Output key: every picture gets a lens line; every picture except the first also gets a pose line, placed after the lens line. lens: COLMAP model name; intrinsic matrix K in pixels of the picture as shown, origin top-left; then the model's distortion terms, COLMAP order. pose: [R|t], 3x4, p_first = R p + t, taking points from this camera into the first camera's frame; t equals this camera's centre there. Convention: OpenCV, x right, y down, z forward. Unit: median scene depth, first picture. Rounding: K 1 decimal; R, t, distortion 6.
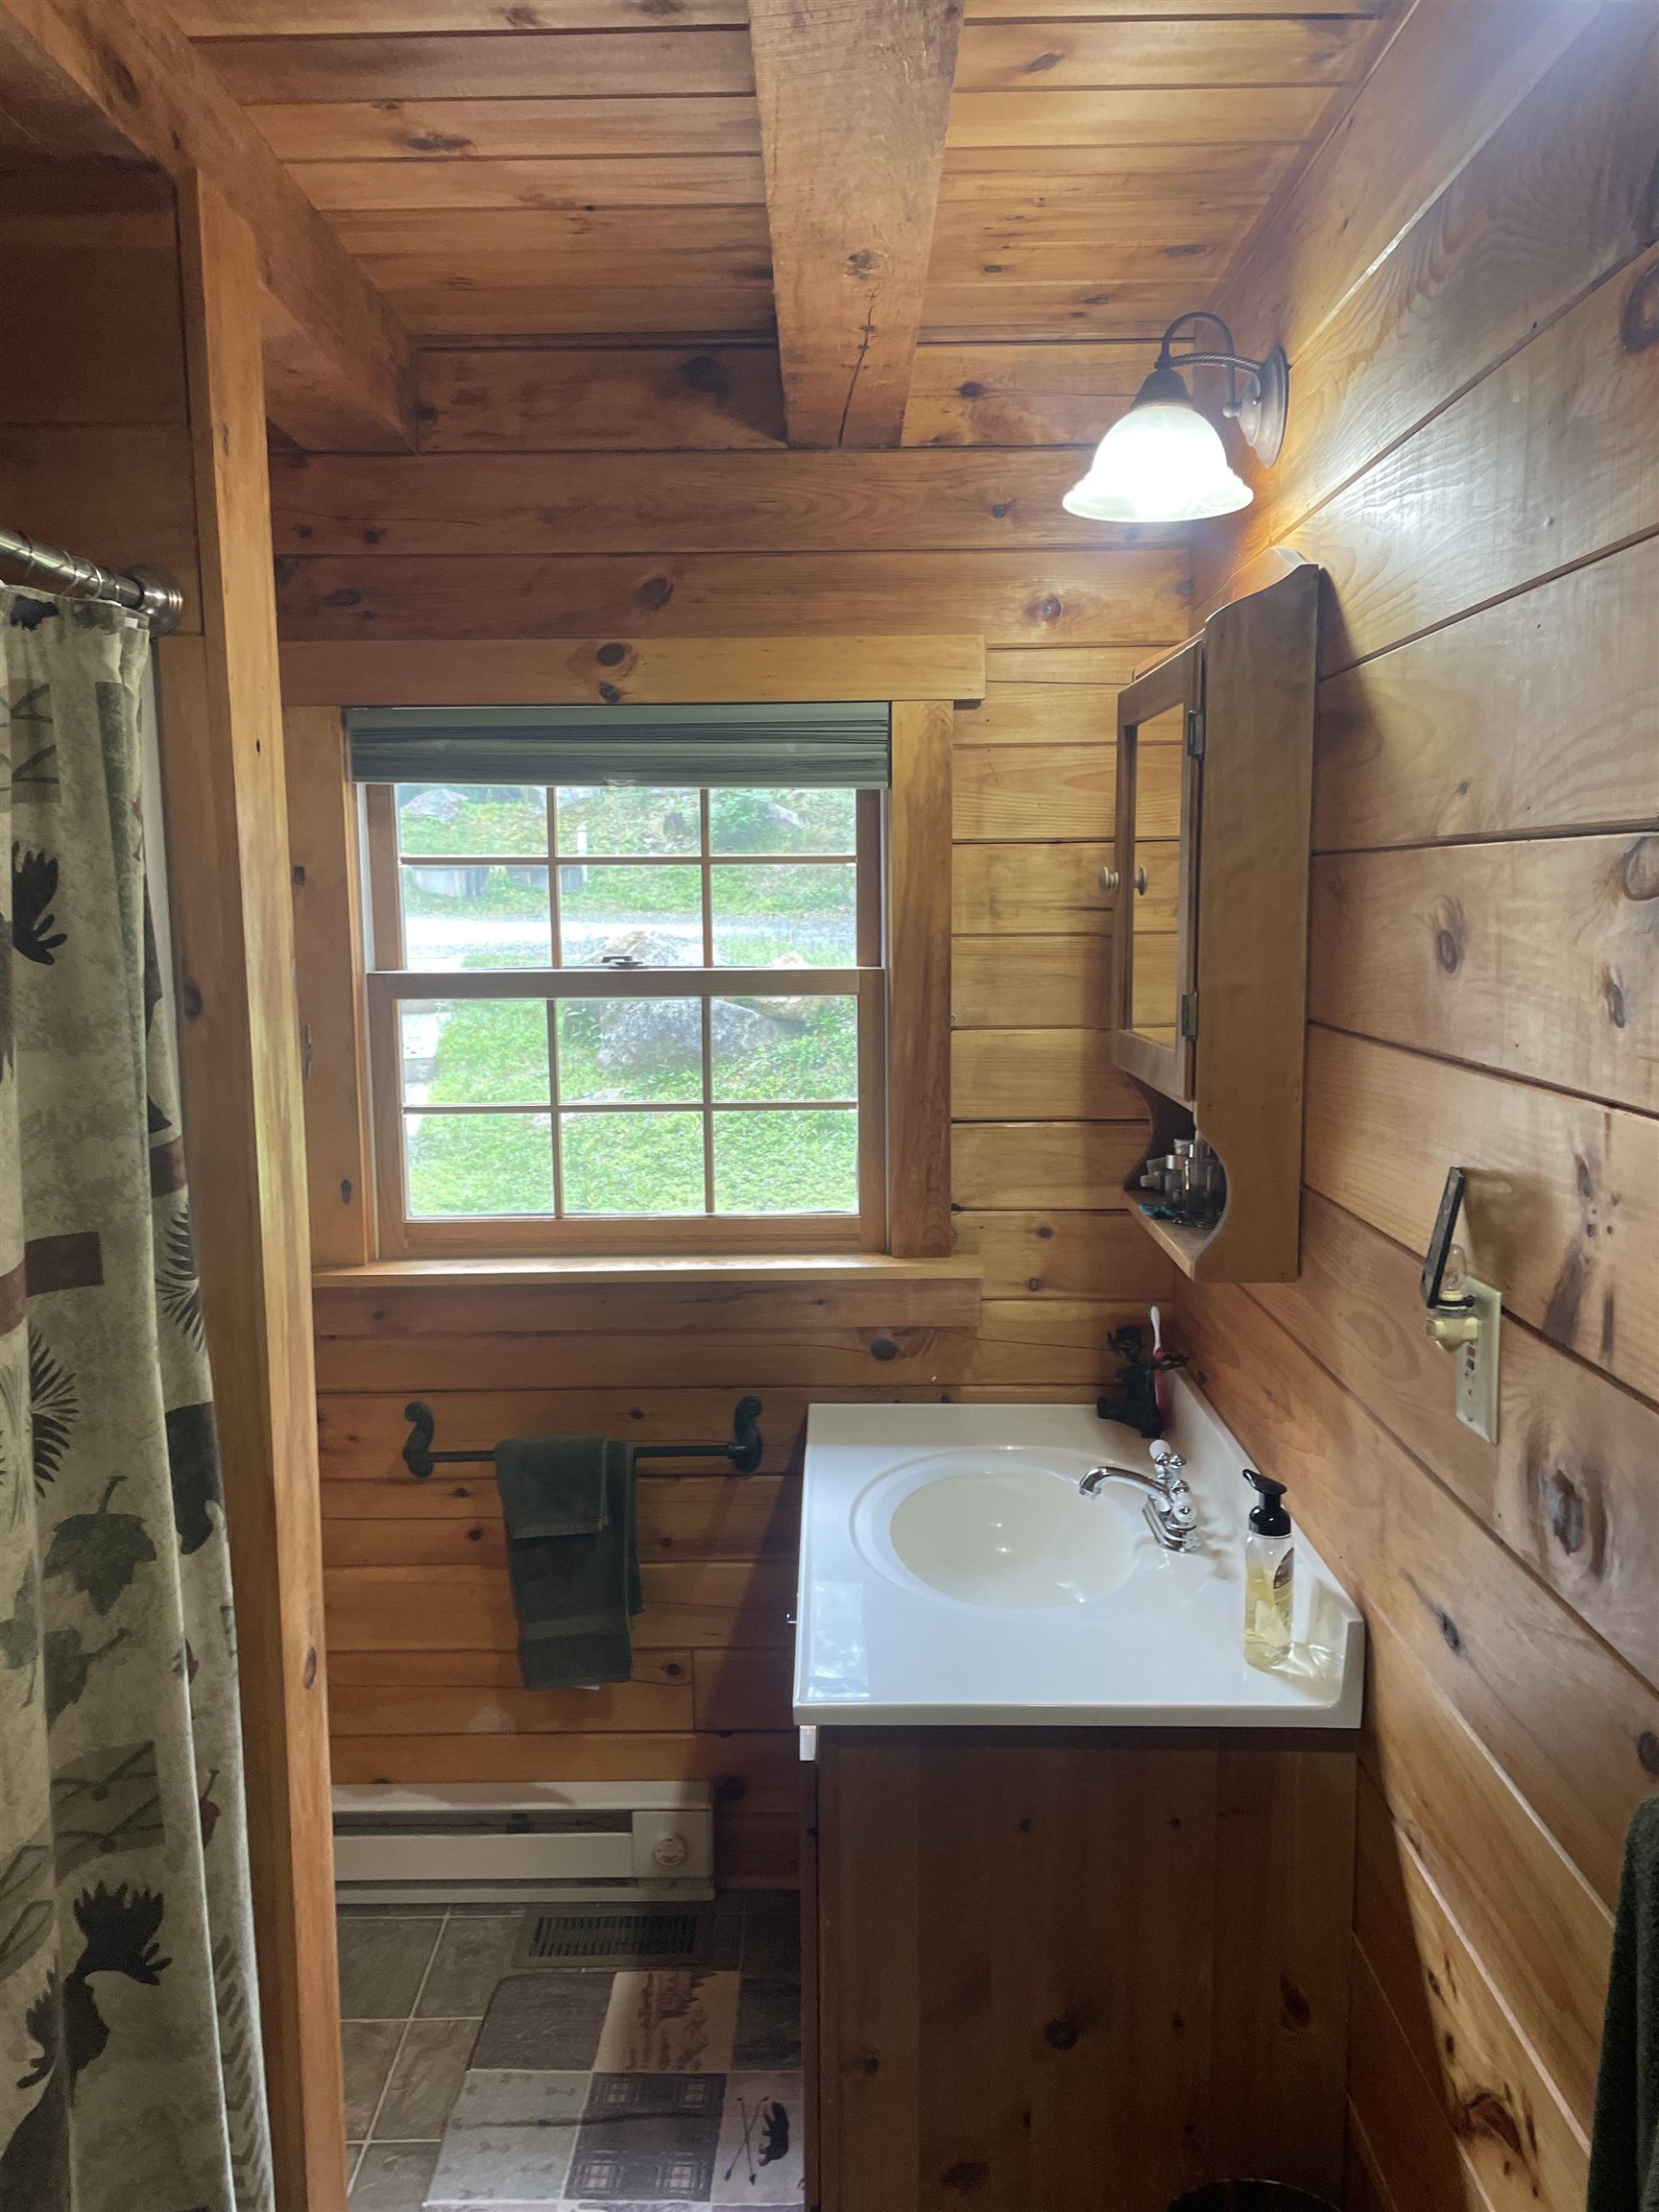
lens RADIAL K [[1648.6, 0, 829.5], [0, 1648.6, 1106.0], [0, 0, 1]] dist [0.078664, -0.103187]
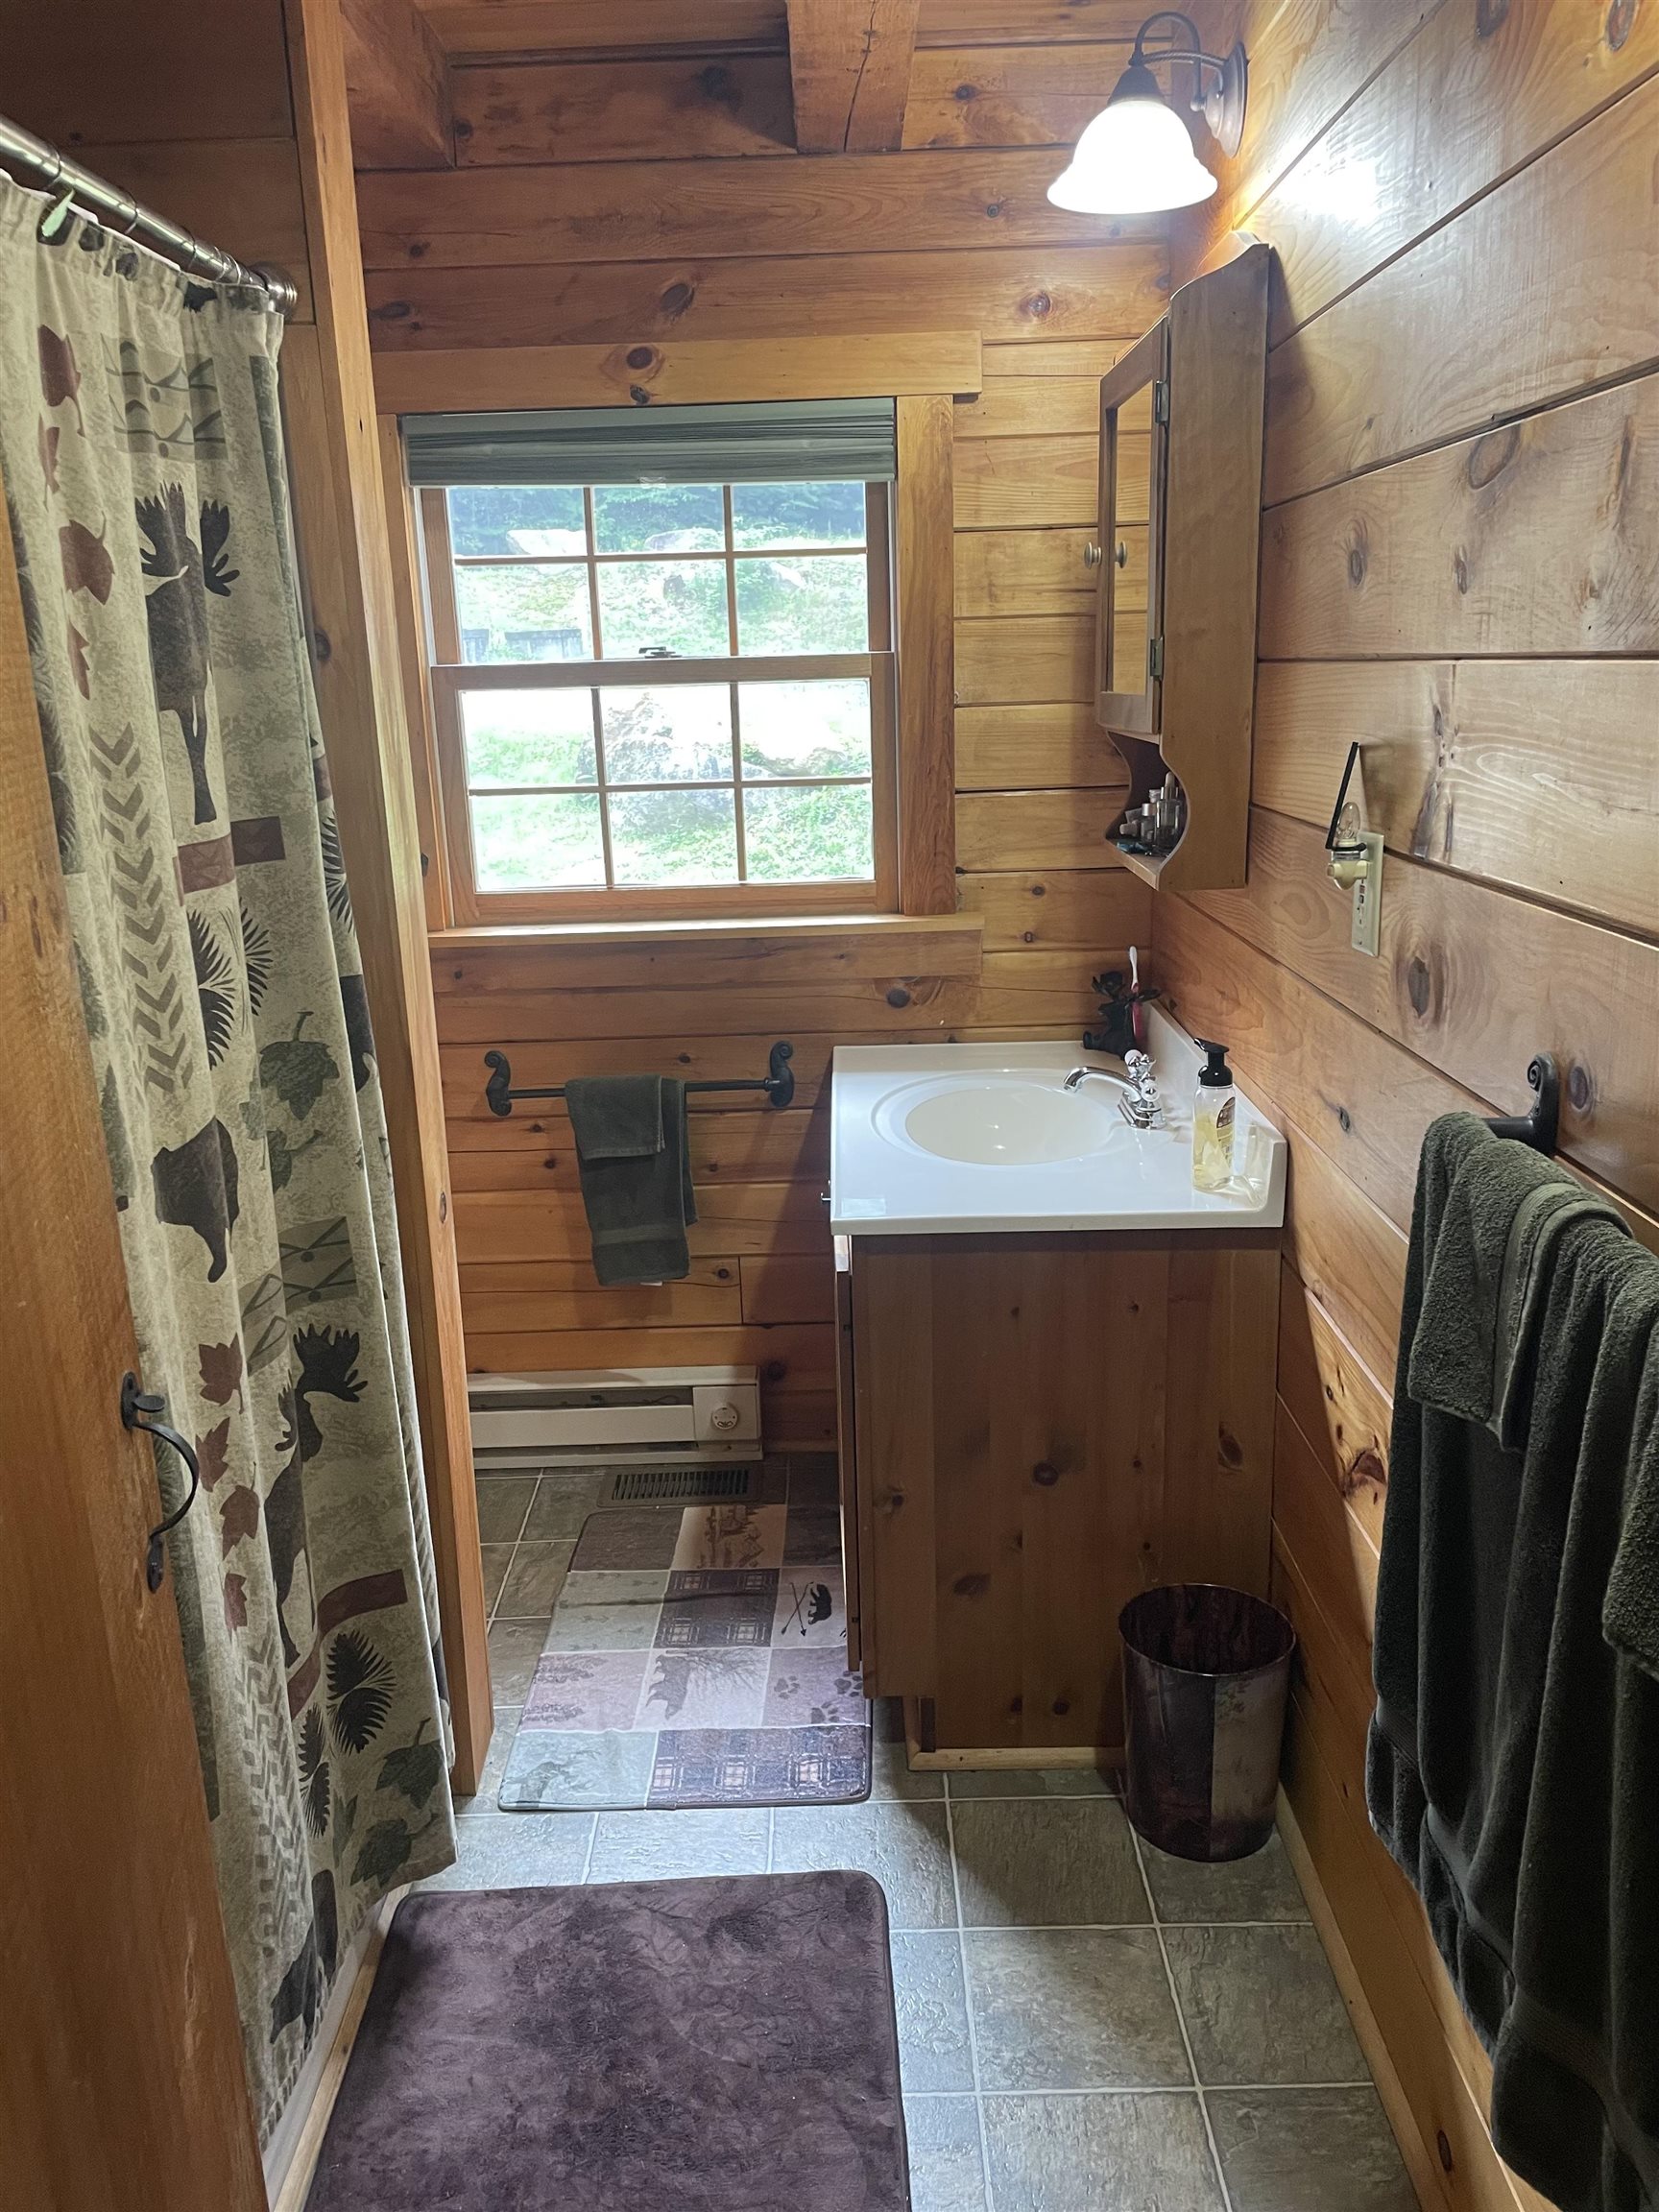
lens RADIAL K [[1648.6, 0, 829.5], [0, 1648.6, 1106.0], [0, 0, 1]] dist [0.078664, -0.103187]
pose [[0.999773, -0.020133, -0.006947, -0.009613], [0.020864, 0.991345, 0.129612, 0.085392], [0.004277, -0.129728, 0.991540, -0.172871]]
